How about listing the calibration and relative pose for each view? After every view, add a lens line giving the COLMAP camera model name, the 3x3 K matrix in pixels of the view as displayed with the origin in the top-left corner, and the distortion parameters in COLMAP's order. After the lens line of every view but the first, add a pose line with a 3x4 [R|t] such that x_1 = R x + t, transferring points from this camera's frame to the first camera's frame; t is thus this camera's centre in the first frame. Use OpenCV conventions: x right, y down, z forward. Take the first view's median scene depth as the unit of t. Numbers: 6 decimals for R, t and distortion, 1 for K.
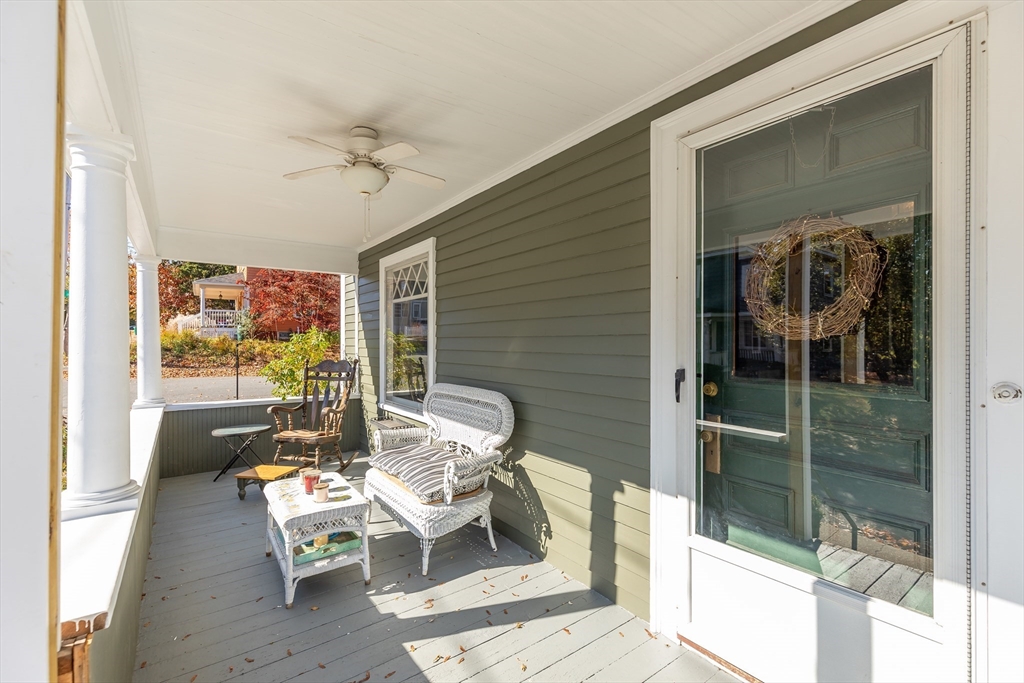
lens RADIAL K [[452.0, 0, 512.0], [0, 452.0, 341.5], [0, 0, 1]] dist [0.002140, 0.000093]
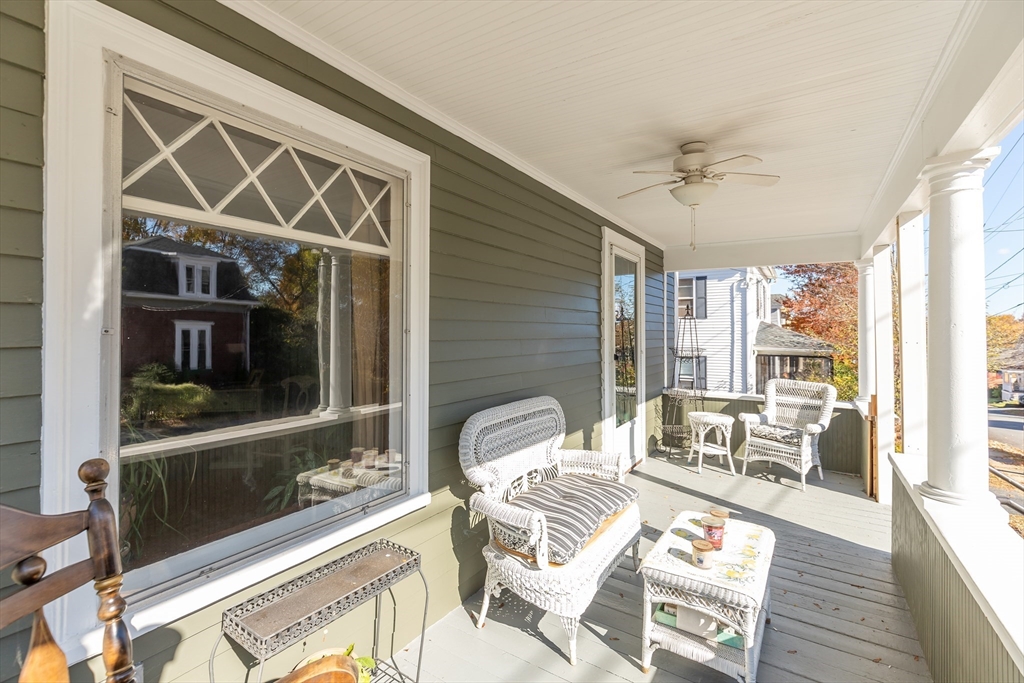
lens RADIAL K [[452.0, 0, 512.0], [0, 452.0, 341.5], [0, 0, 1]] dist [0.002140, 0.000093]
pose [[-0.351236, -0.006651, 0.936263, -0.871015], [0.013156, 0.999841, 0.012038, -0.016374], [-0.936195, 0.016546, -0.351093, 1.335342]]
